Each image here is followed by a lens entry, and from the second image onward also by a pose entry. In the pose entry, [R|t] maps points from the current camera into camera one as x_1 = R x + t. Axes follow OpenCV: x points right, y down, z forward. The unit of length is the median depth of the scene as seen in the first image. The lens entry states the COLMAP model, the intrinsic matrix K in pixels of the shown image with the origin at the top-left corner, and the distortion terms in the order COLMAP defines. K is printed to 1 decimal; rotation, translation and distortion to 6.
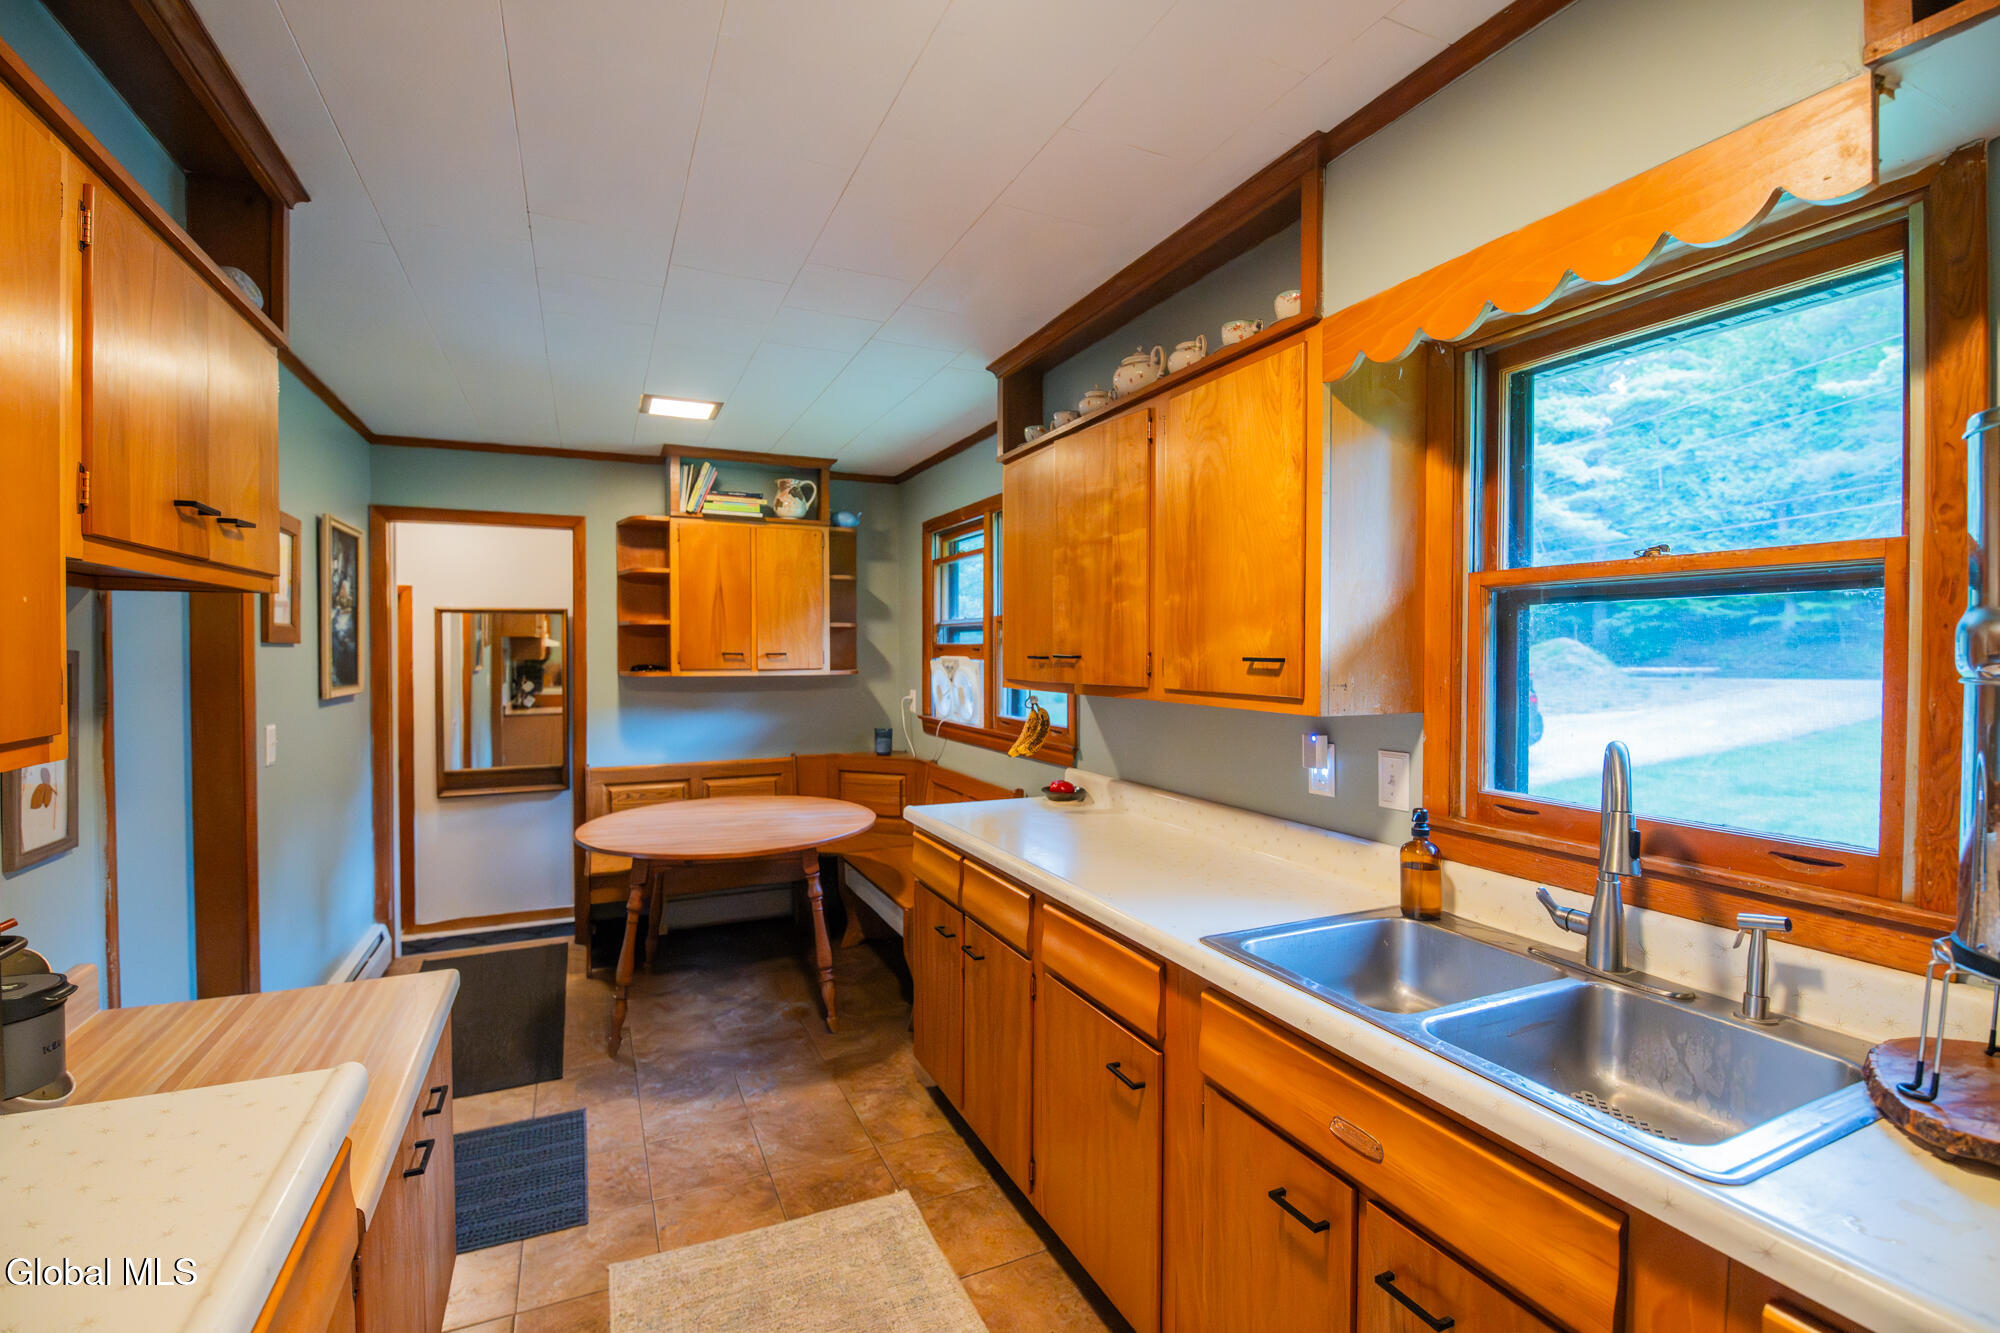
lens RADIAL K [[883.7, 0, 983.7], [0, 883.7, 644.0], [0, 0, 1]] dist [0.000527, -0.009276]
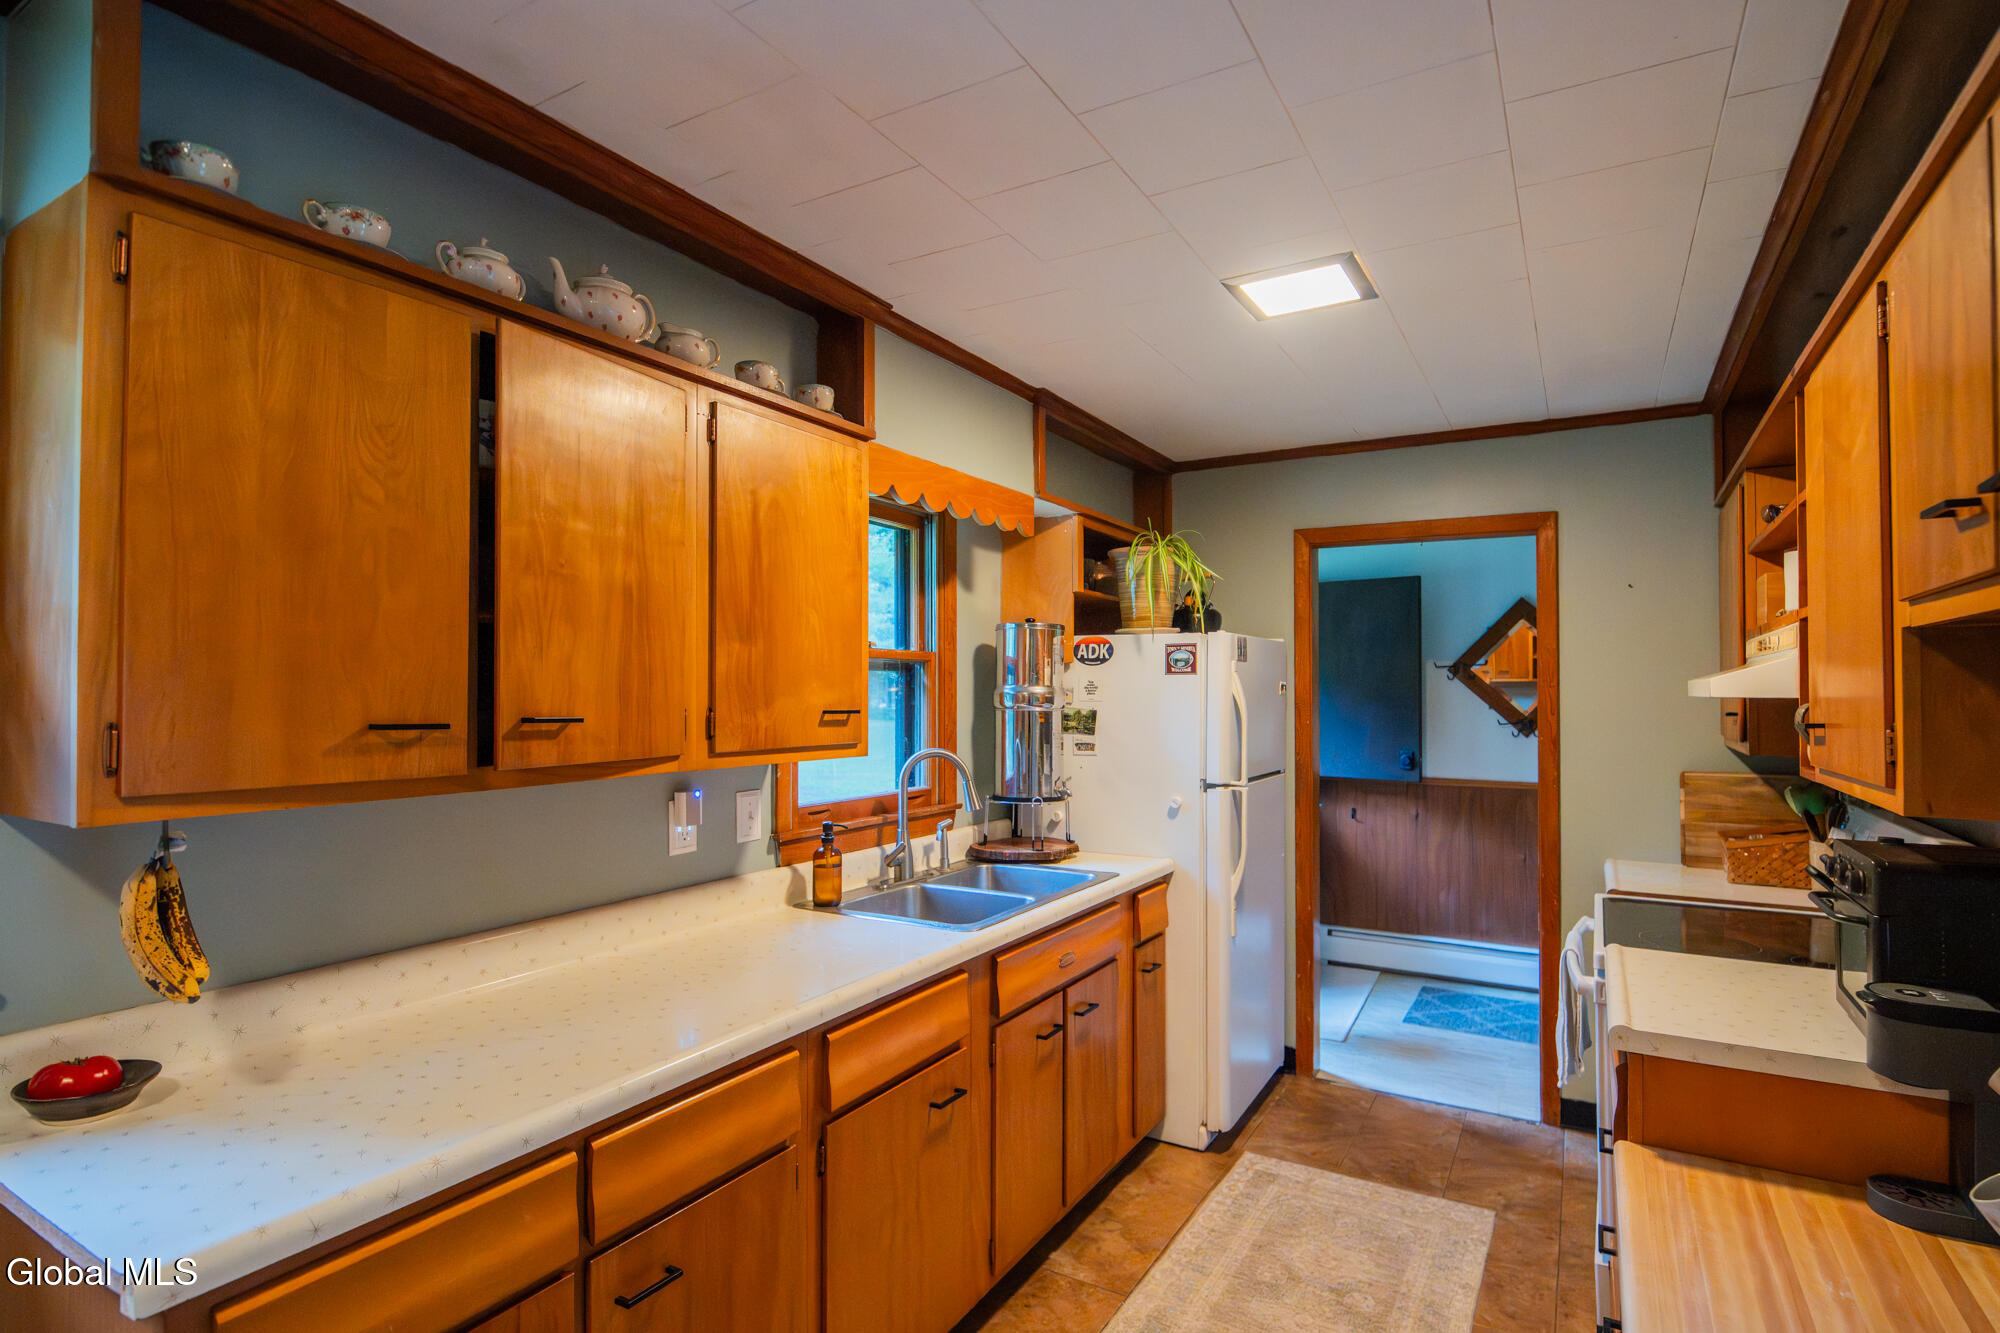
lens RADIAL K [[984.3, 0, 1004.9], [0, 984.3, 679.5], [0, 0, 1]] dist [0.009001, -0.011629]
pose [[-0.579487, 0.011445, 0.814901, -0.698078], [-0.002676, 0.999869, -0.015946, -0.003642], [-0.814977, -0.011422, -0.579381, 1.324114]]
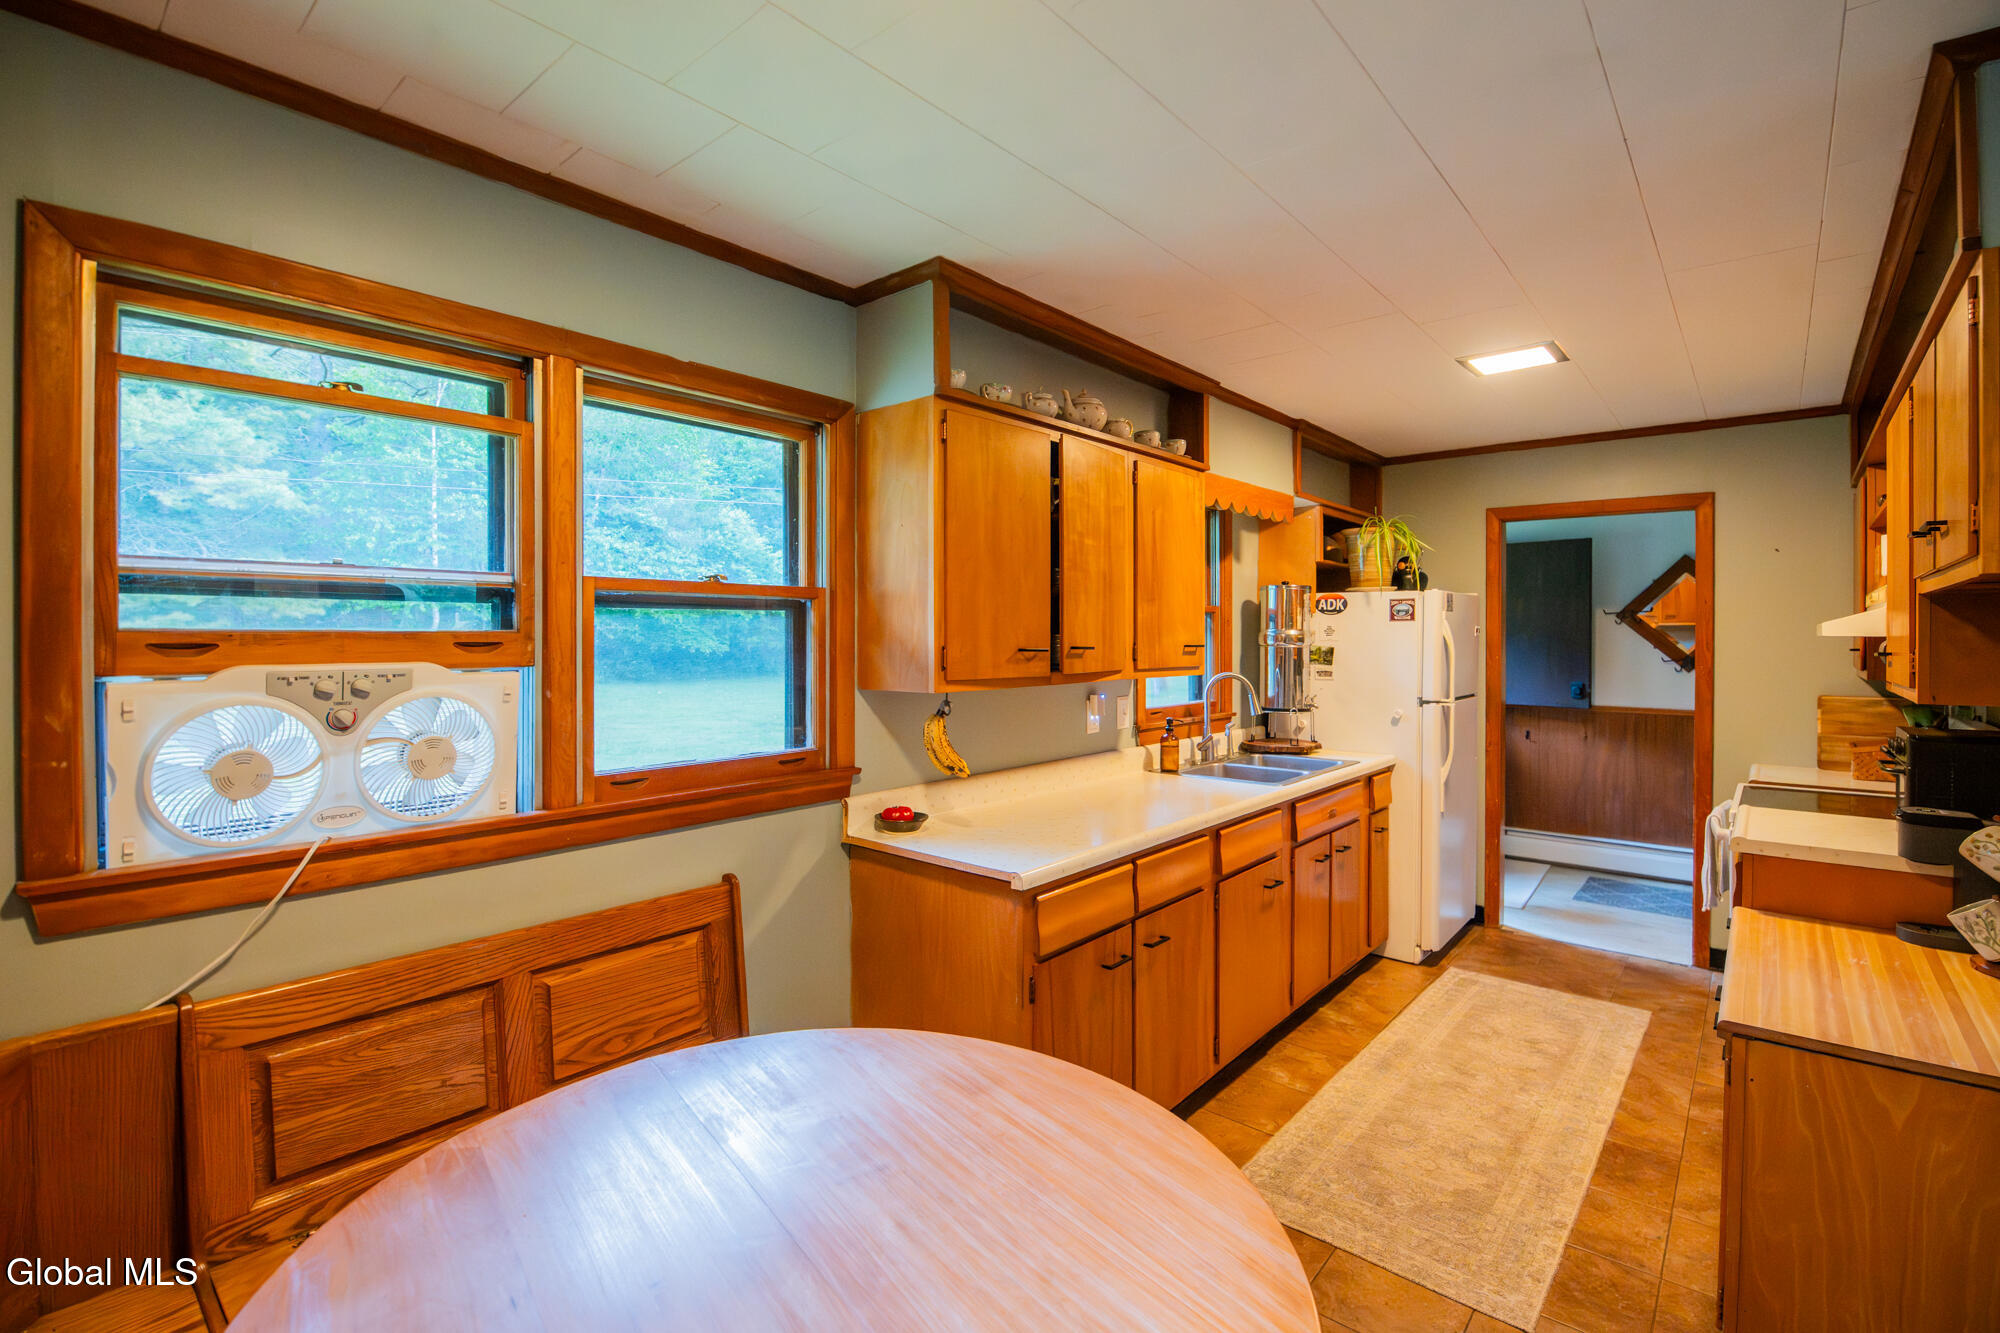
lens RADIAL K [[883.7, 0, 983.7], [0, 883.7, 644.0], [0, 0, 1]] dist [0.000527, -0.009276]
pose [[-0.410260, -0.006203, 0.911947, -0.961650], [-0.002468, 0.999981, 0.005692, 0.003666], [-0.911965, 0.000084, -0.410268, 1.800884]]
